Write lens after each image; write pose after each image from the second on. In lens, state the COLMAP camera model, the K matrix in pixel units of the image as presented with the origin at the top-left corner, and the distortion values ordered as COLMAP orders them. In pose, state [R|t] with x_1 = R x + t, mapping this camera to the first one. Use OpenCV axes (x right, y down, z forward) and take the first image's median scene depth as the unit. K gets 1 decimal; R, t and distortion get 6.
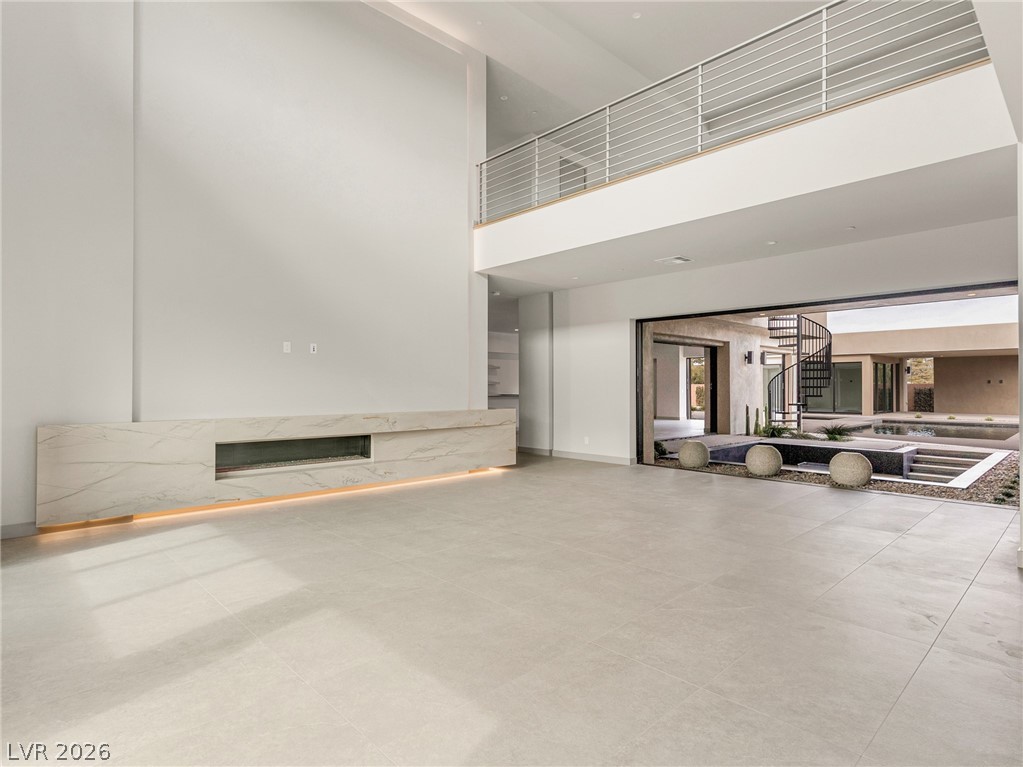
lens RADIAL K [[559.8, 0, 514.3], [0, 559.8, 382.5], [0, 0, 1]] dist [0.000557, 0.002566]
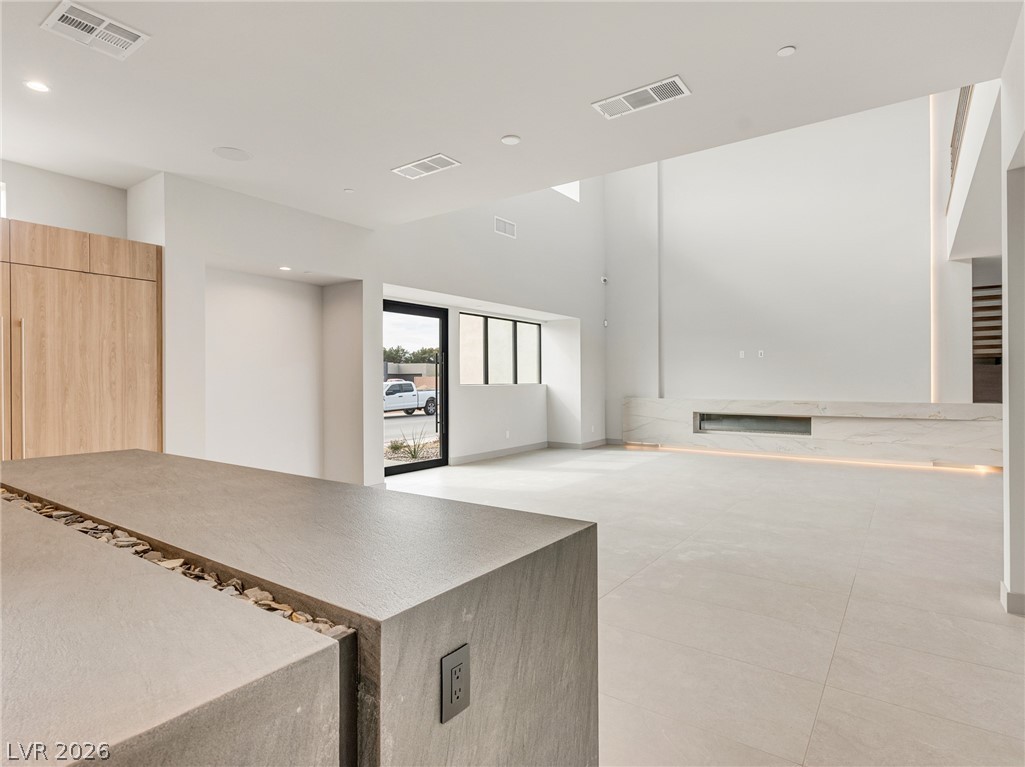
lens RADIAL K [[556.8, 0, 512.5], [0, 556.8, 383.5], [0, 0, 1]] dist [0.000252, -0.000007]
pose [[0.183802, 0.005749, -0.982946, 0.878842], [0.011880, 0.999897, 0.008069, -0.002471], [0.982891, -0.013161, 0.183715, 0.091739]]
